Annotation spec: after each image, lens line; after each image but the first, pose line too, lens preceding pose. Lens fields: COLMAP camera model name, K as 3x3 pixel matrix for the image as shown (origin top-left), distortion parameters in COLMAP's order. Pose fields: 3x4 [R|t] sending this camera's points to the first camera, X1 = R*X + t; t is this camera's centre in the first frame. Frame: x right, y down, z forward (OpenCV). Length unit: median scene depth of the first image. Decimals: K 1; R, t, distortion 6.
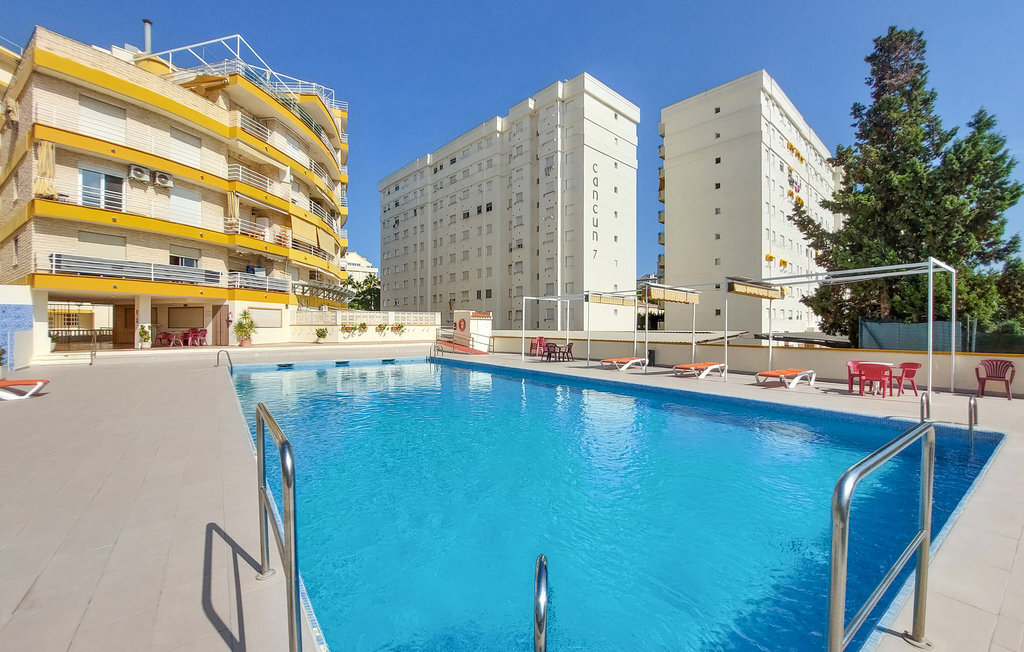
lens RADIAL K [[417.1, 0, 512.0], [0, 417.1, 326.0], [0, 0, 1]] dist [0.000216, 0.000105]
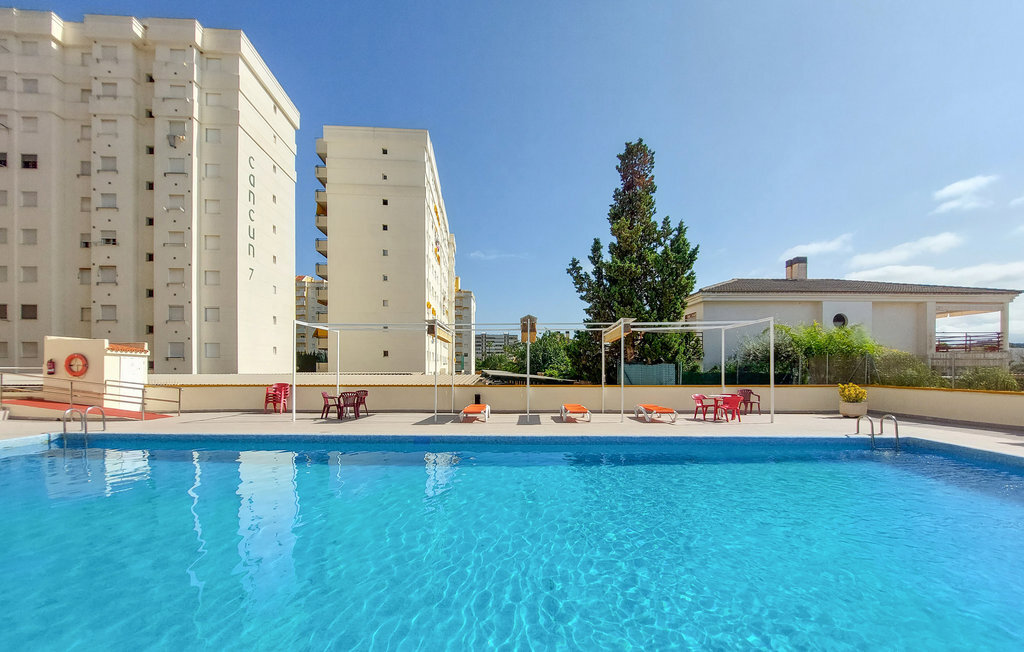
lens RADIAL K [[420.0, 0, 509.5], [0, 420.0, 366.1], [0, 0, 1]] dist [-0.007485, 0.000495]
pose [[0.618104, 0.000975, 0.786096, -0.112858], [0.001892, 0.999994, -0.002728, 0.000437], [-0.786094, 0.003174, 0.618098, 0.149343]]
